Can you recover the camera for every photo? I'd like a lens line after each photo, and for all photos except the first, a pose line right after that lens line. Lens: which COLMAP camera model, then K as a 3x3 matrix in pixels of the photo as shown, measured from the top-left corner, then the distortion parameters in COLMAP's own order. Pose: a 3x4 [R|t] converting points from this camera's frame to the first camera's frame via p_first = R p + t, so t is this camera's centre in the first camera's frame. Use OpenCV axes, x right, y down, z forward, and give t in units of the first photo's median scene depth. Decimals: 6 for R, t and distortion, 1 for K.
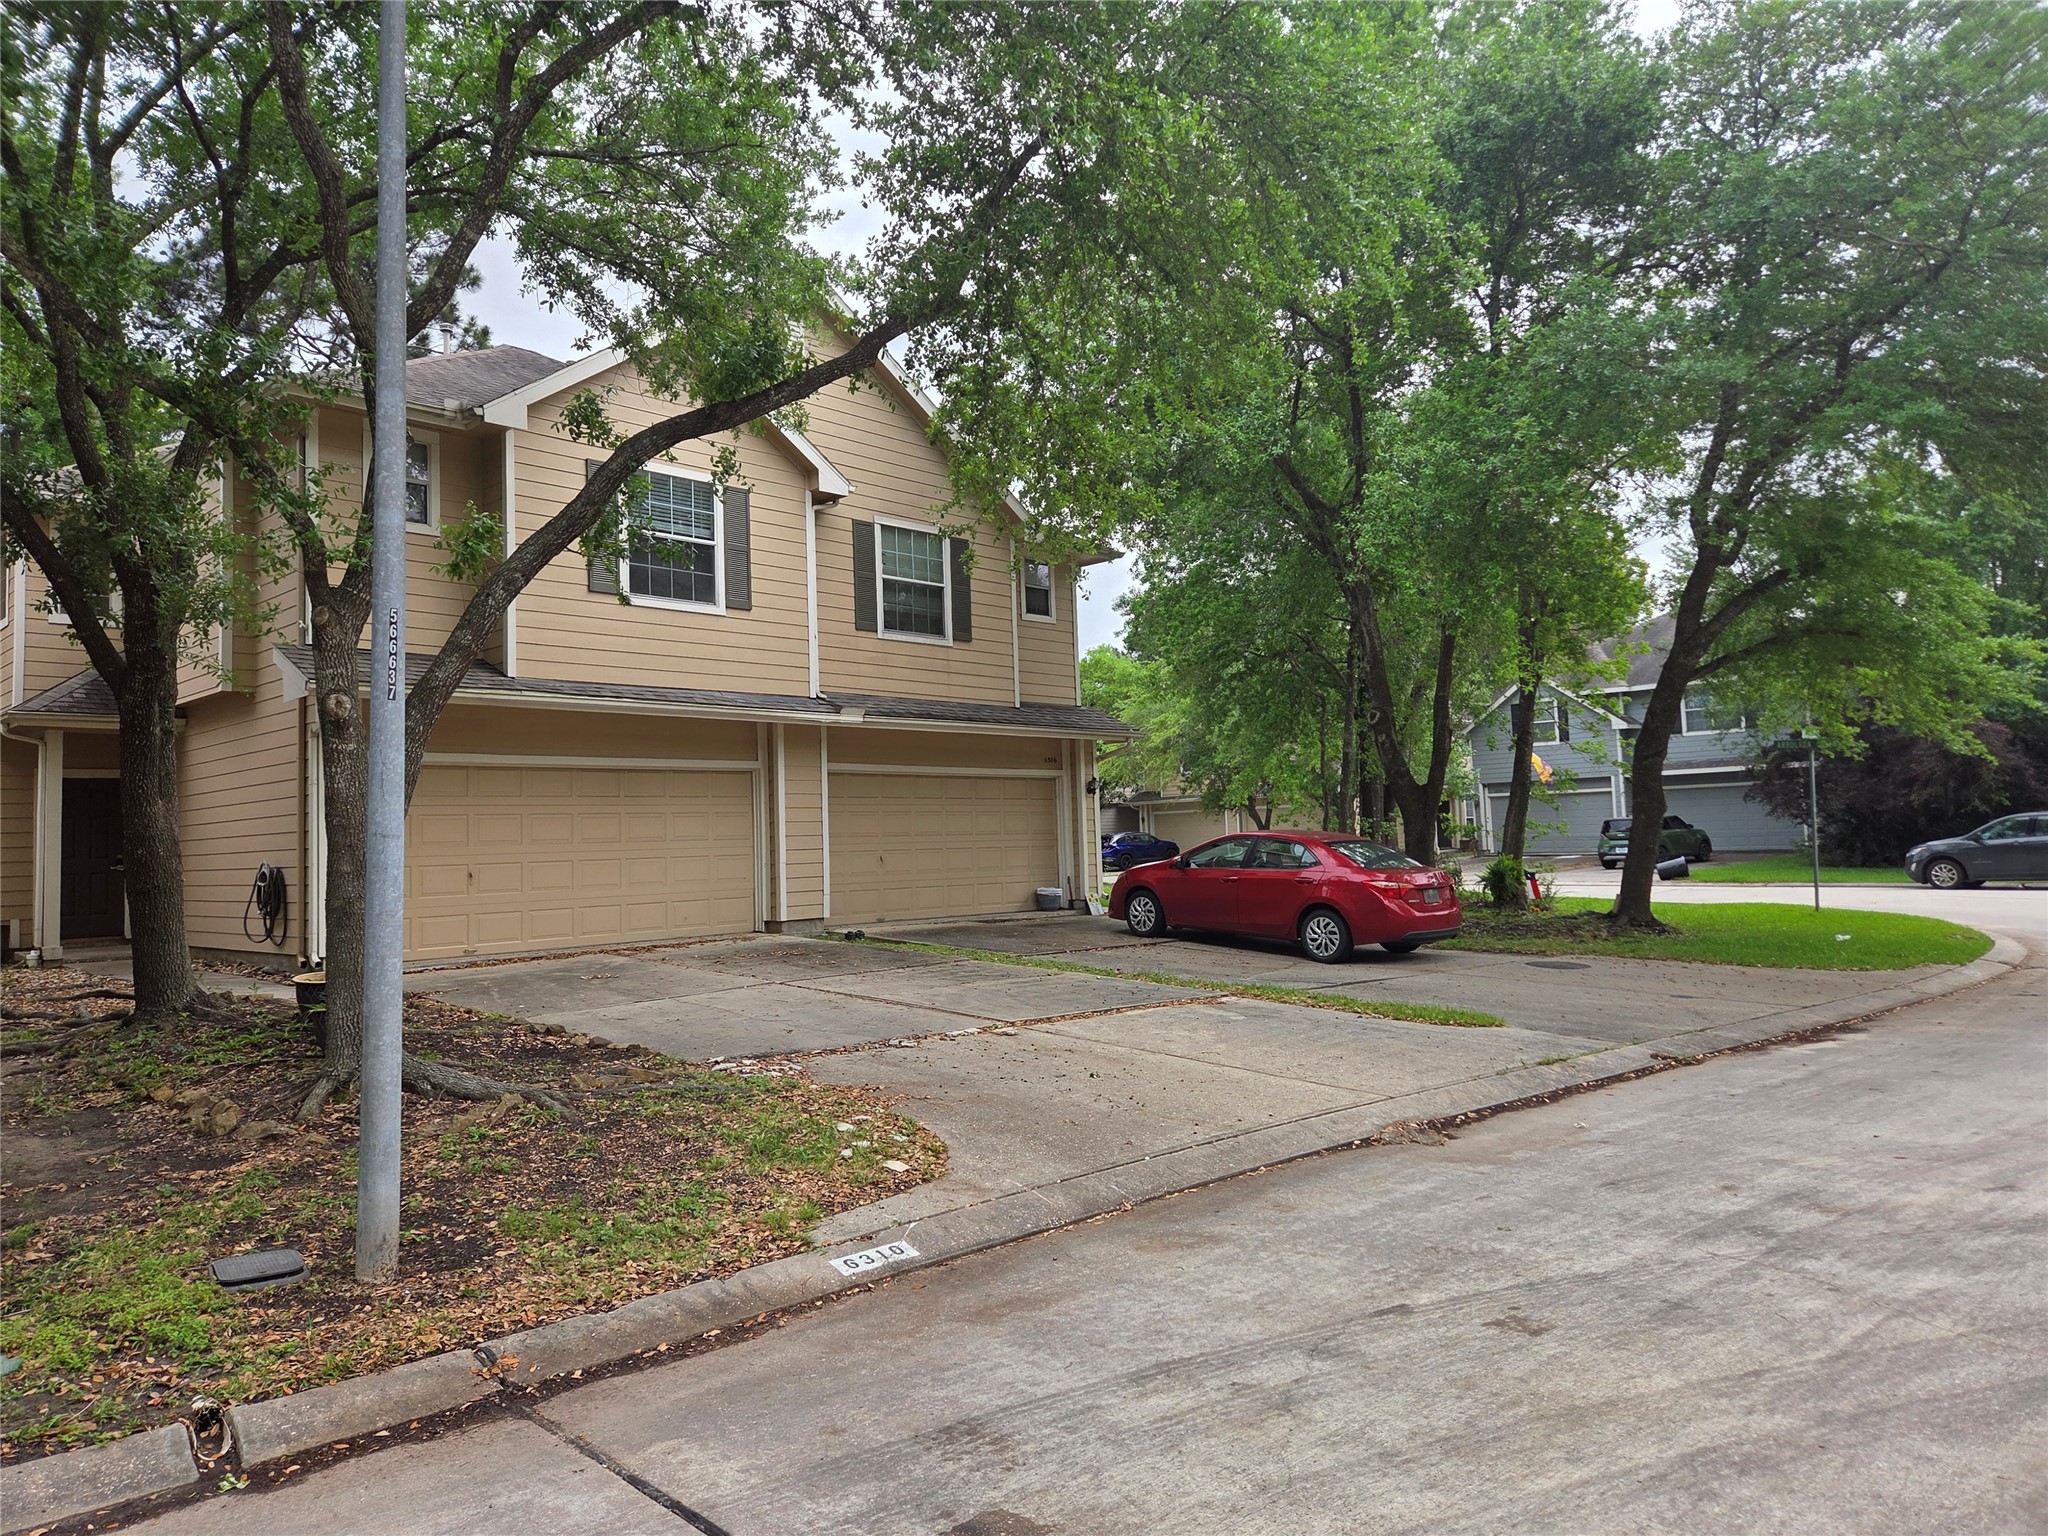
lens RADIAL K [[1363.2, 0, 1024.0], [0, 1363.2, 768.0], [0, 0, 1]] dist [0.055314, 0.000611]
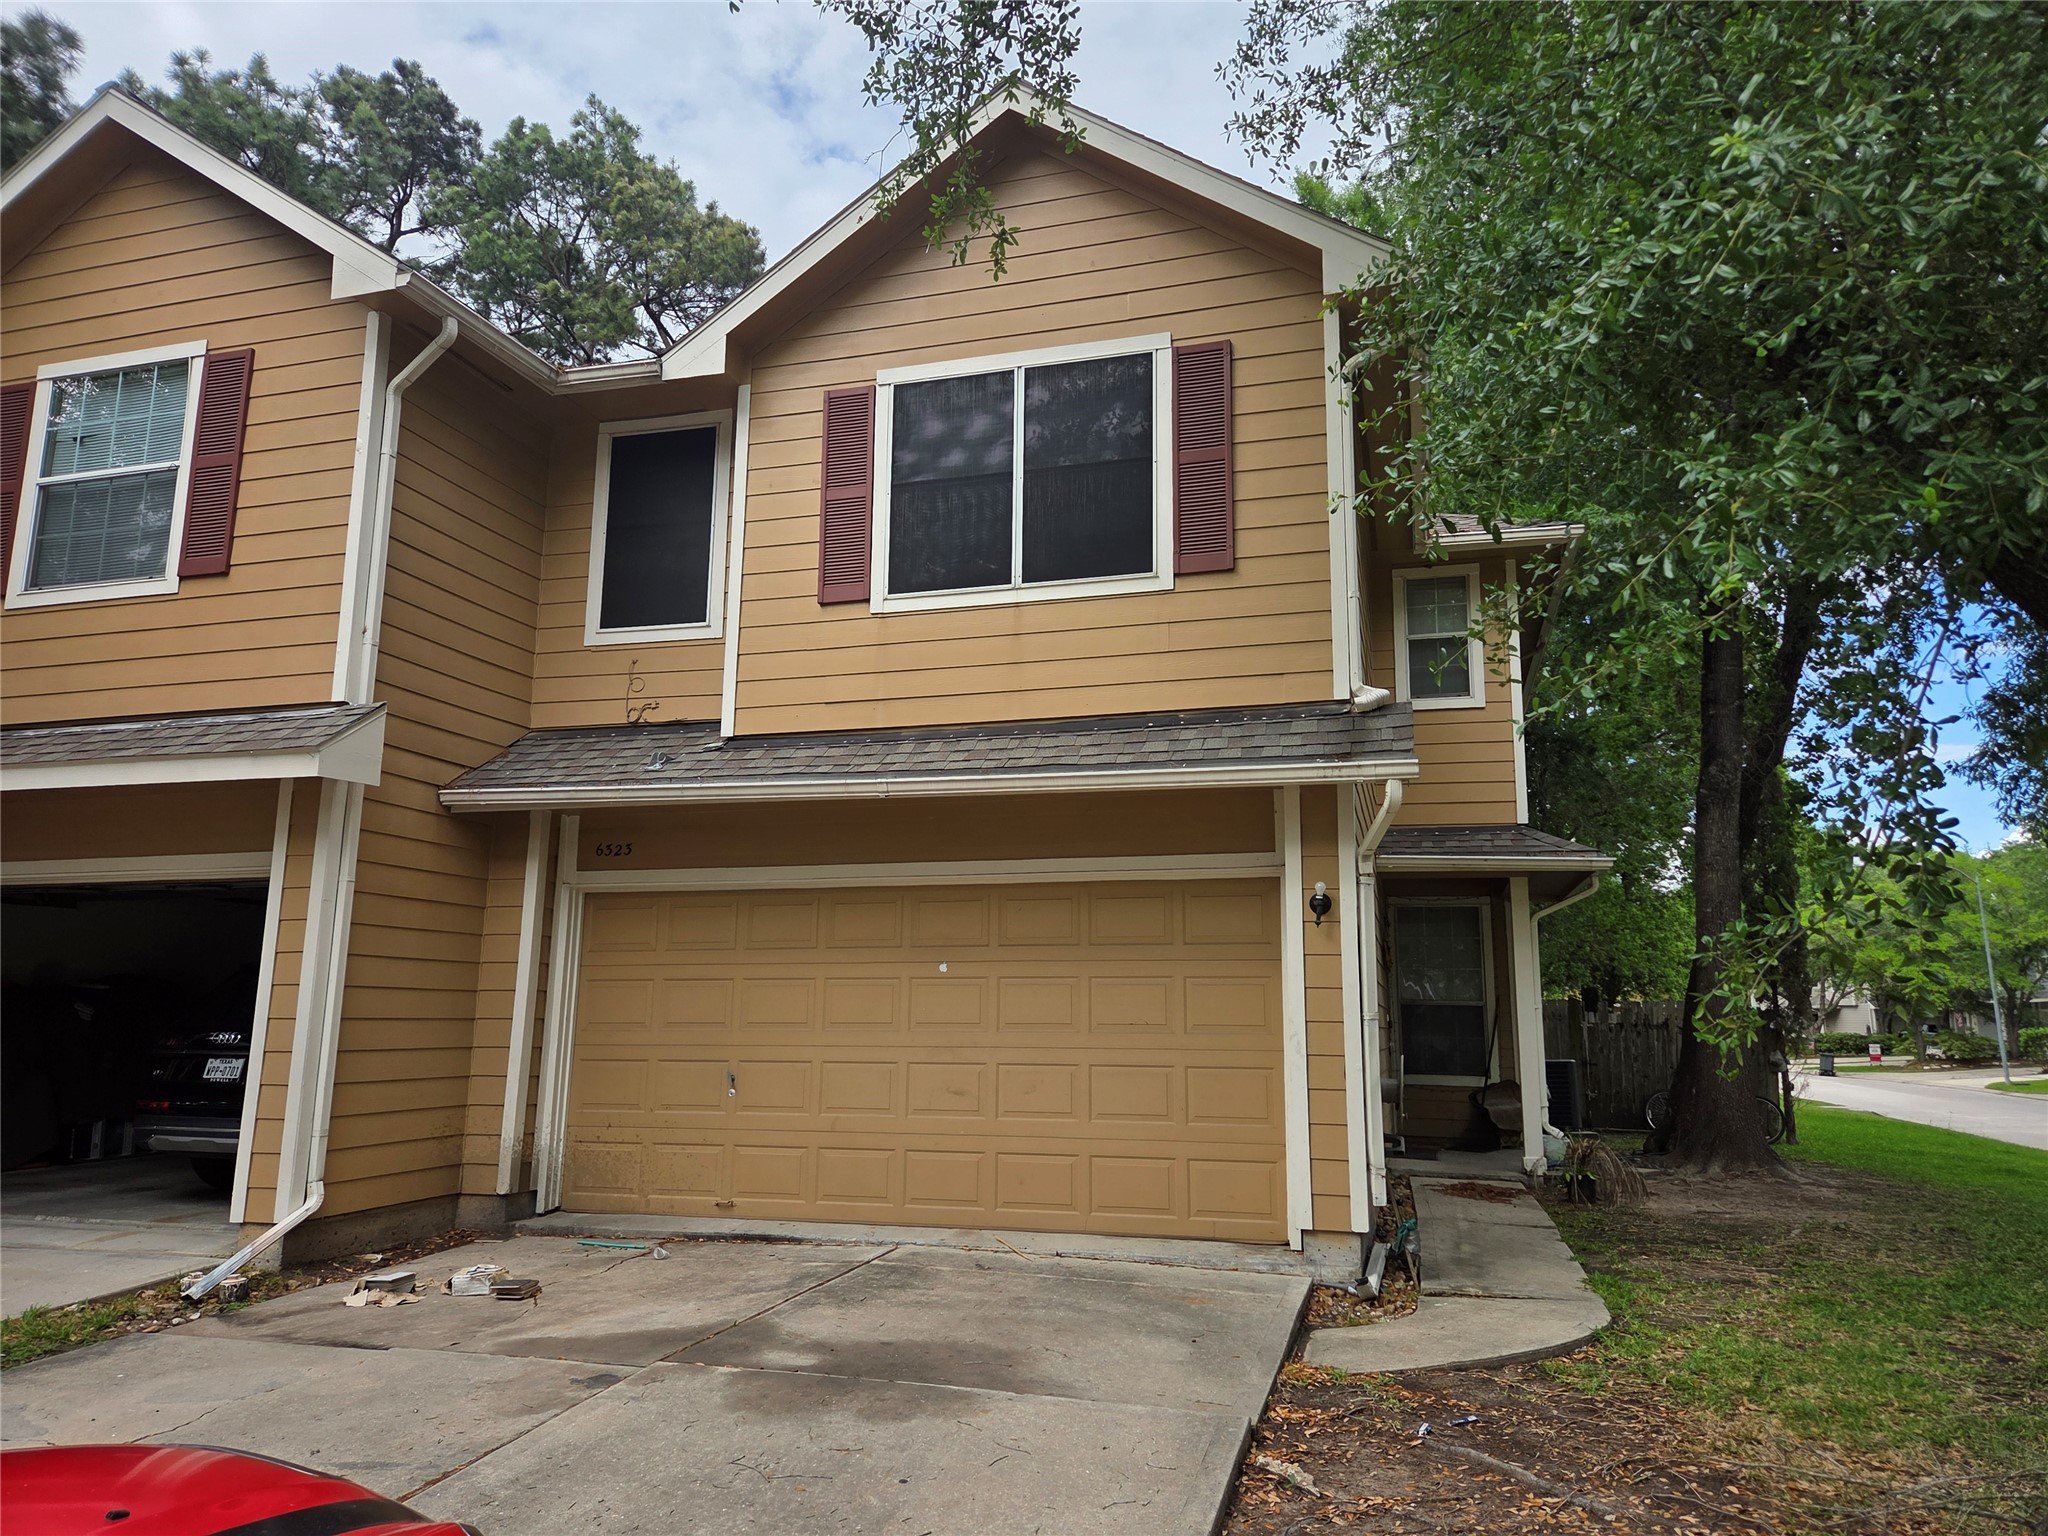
lens RADIAL K [[1363.2, 0, 1024.0], [0, 1363.2, 768.0], [0, 0, 1]] dist [0.055314, 0.000611]
pose [[0.489950, -0.139160, -0.860572, 0.303361], [0.019603, 0.988686, -0.148716, 0.031941], [0.871530, 0.055994, 0.487134, 0.787972]]
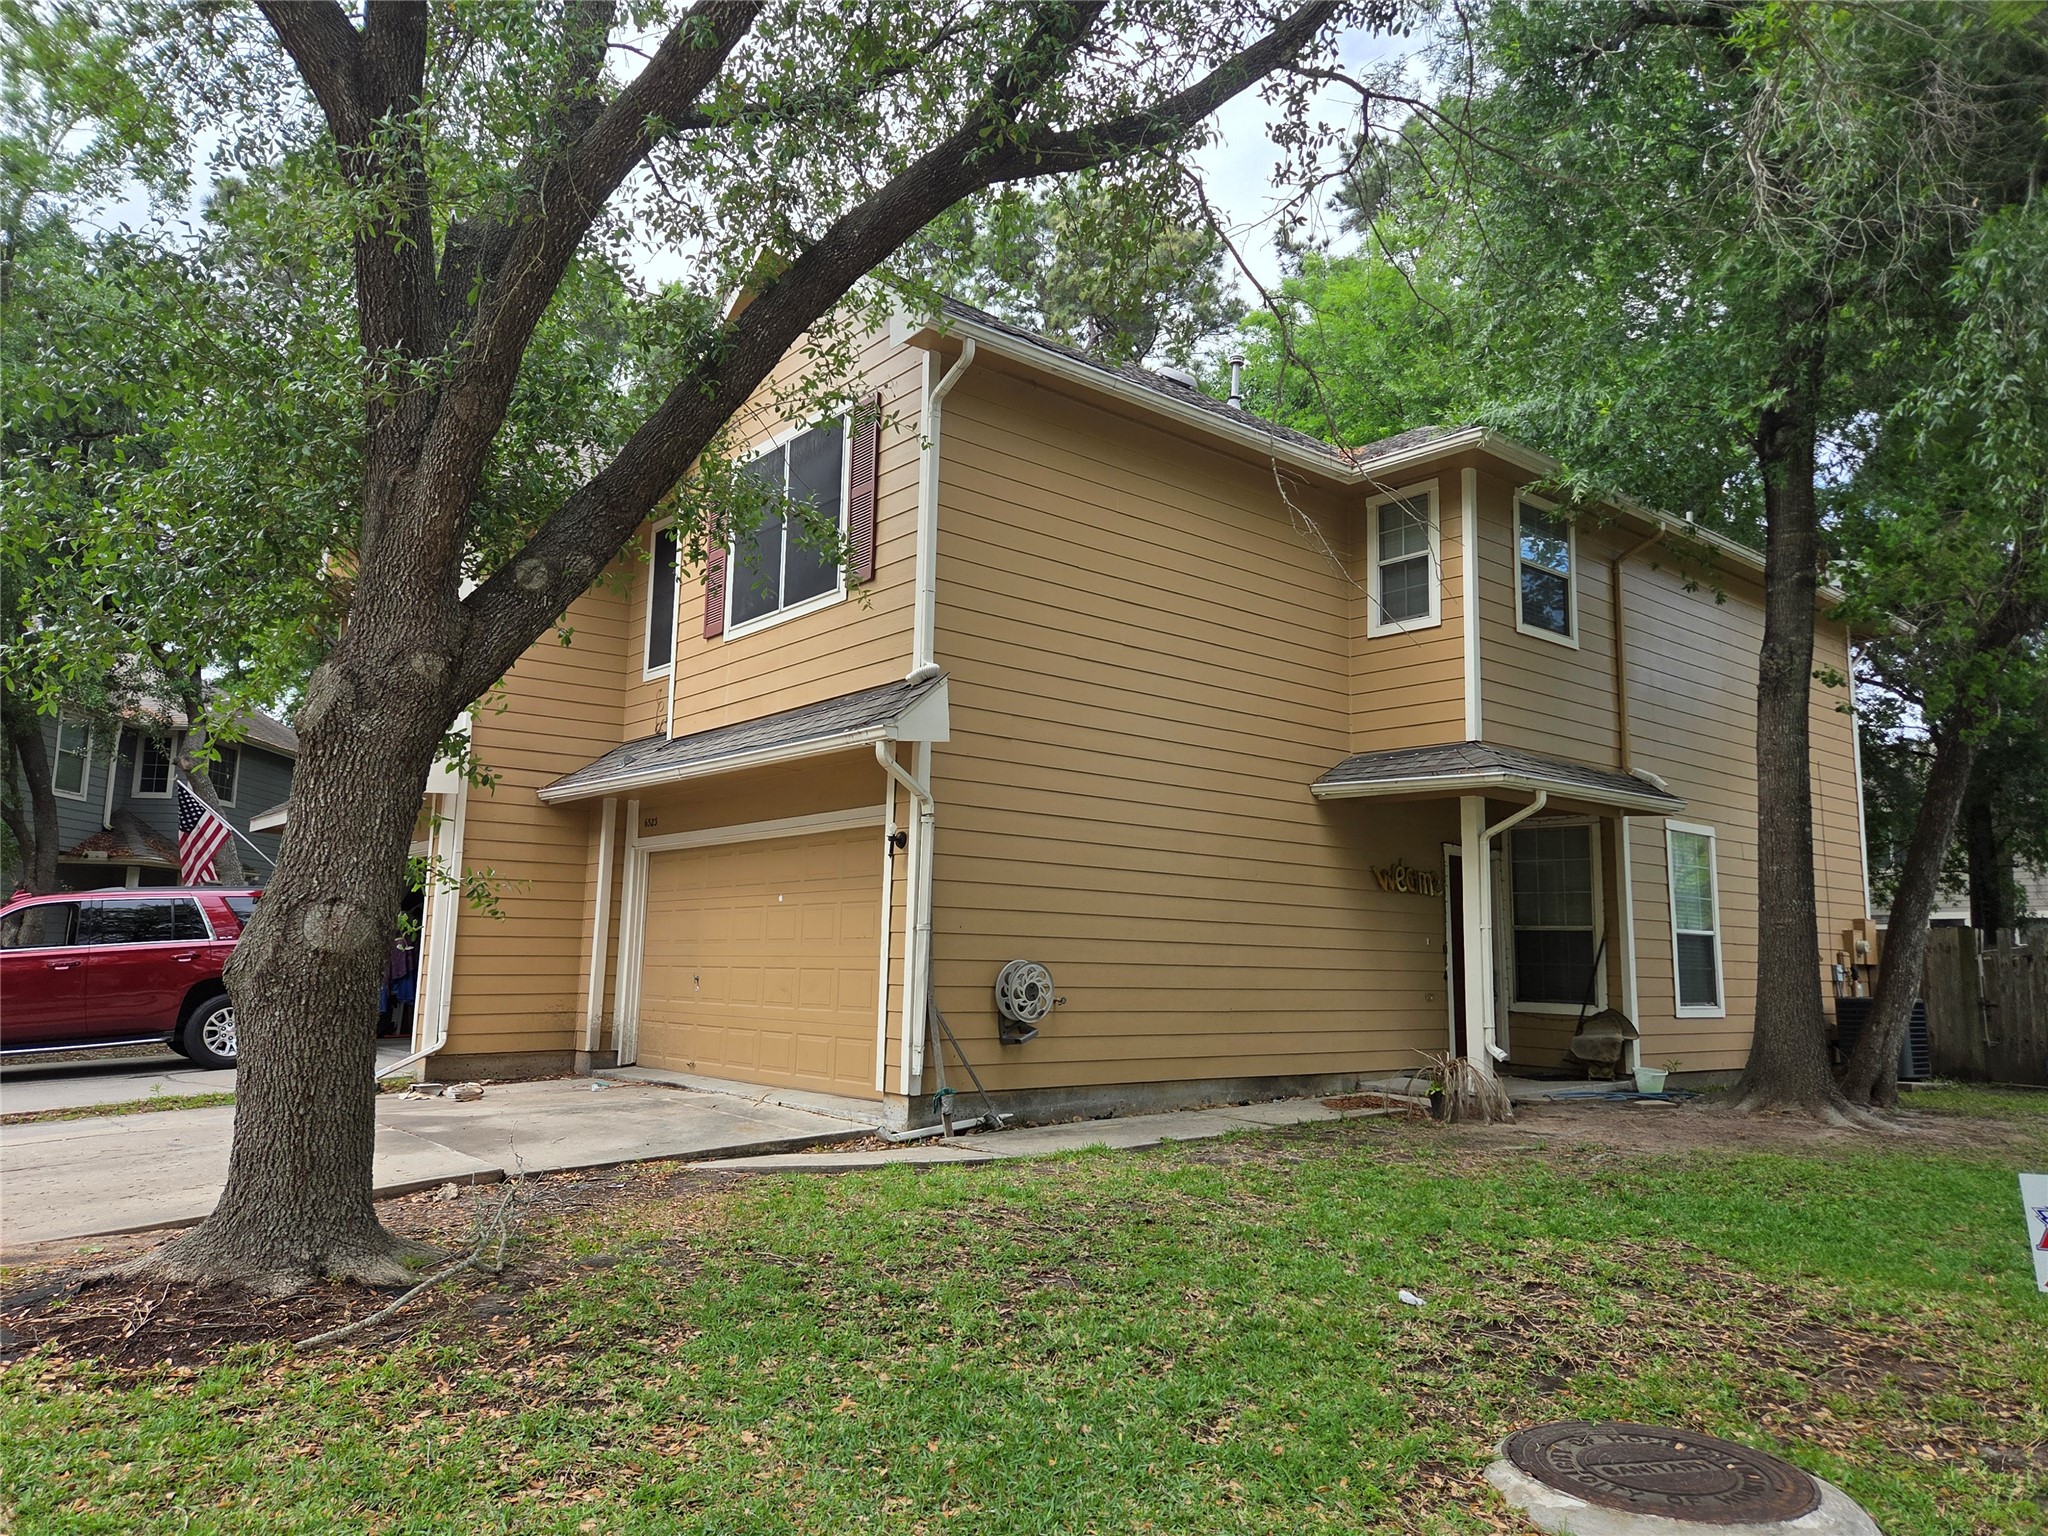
lens RADIAL K [[1363.2, 0, 1024.0], [0, 1363.2, 768.0], [0, 0, 1]] dist [0.055314, 0.000611]
pose [[-0.078586, -0.122088, -0.989403, 0.498872], [0.028774, 0.991781, -0.124667, 0.051531], [0.996492, -0.038266, -0.074427, 1.152725]]
